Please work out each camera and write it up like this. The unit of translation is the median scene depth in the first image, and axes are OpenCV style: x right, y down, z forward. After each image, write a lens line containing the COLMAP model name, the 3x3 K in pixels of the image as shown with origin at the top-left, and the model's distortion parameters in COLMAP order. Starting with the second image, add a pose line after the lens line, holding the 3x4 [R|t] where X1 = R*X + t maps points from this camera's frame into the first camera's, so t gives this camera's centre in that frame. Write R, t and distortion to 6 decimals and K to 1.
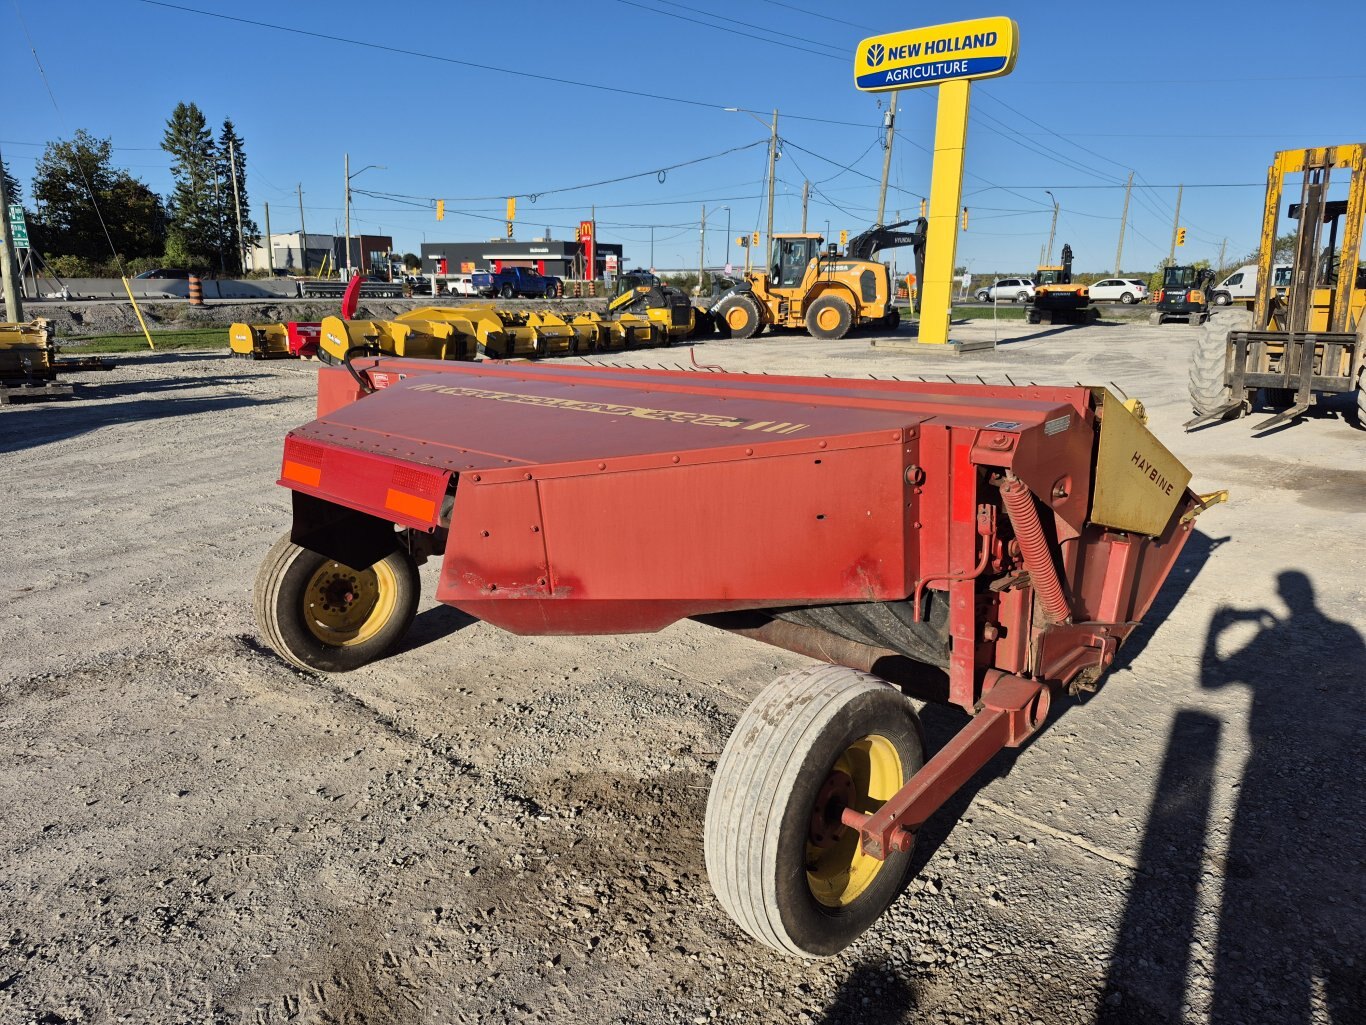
lens RADIAL K [[962.1, 0, 683.0], [0, 962.1, 512.5], [0, 0, 1]] dist [0.050675, -0.068256]
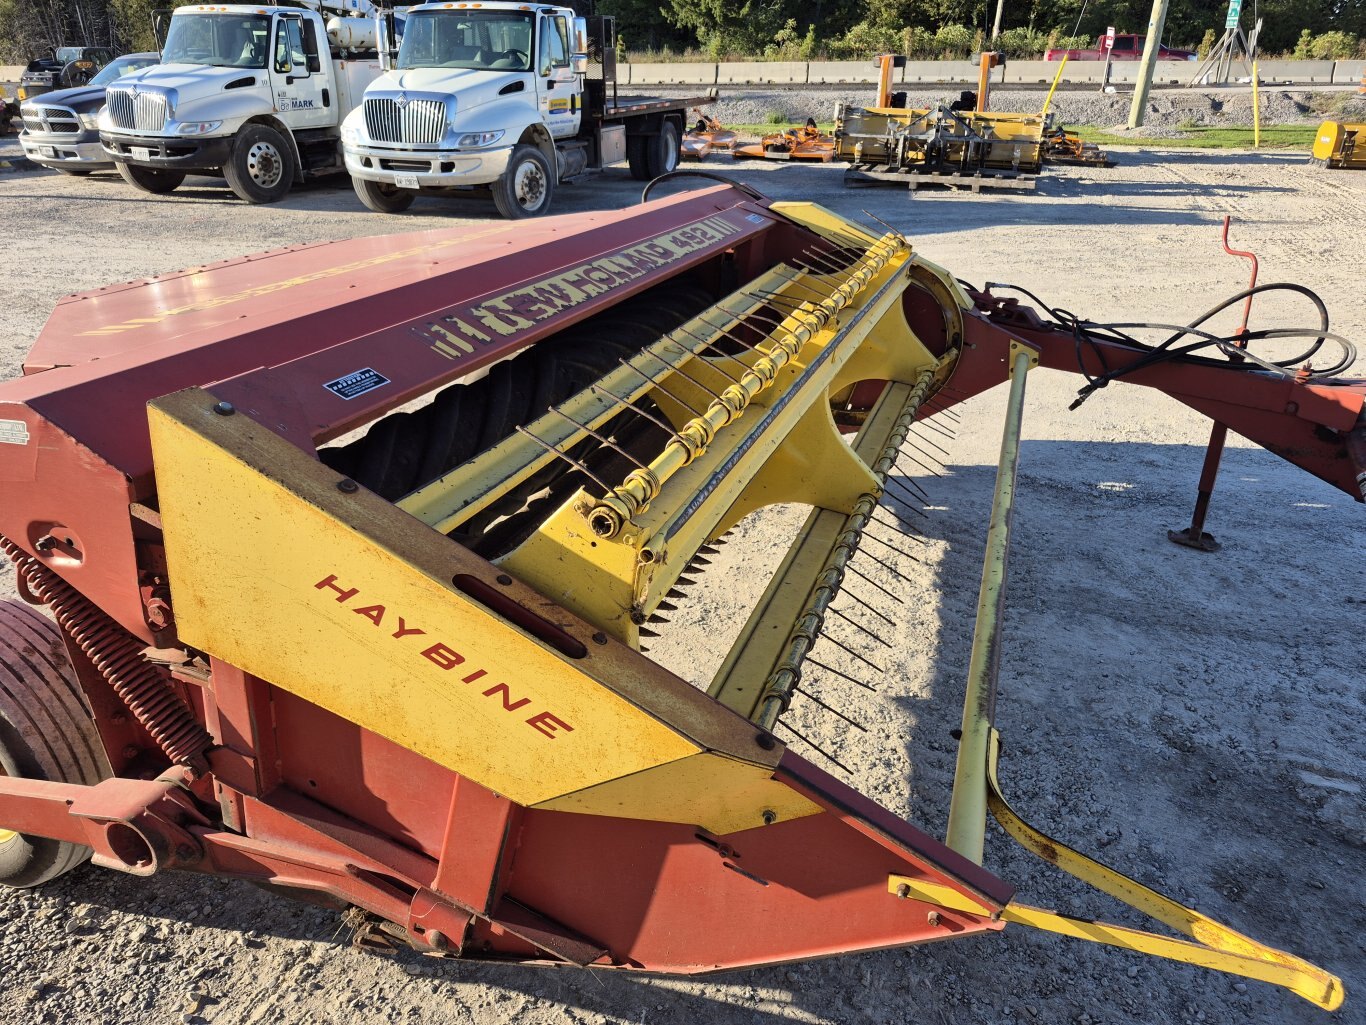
lens RADIAL K [[947.3, 0, 668.1], [0, 947.3, 511.8], [0, 0, 1]] dist [0.043588, -0.041060]
pose [[0.407313, 0.381367, -0.829853, 0.084346], [-0.202799, 0.923725, 0.324968, -0.025162], [0.890488, 0.035930, 0.453586, 0.089467]]
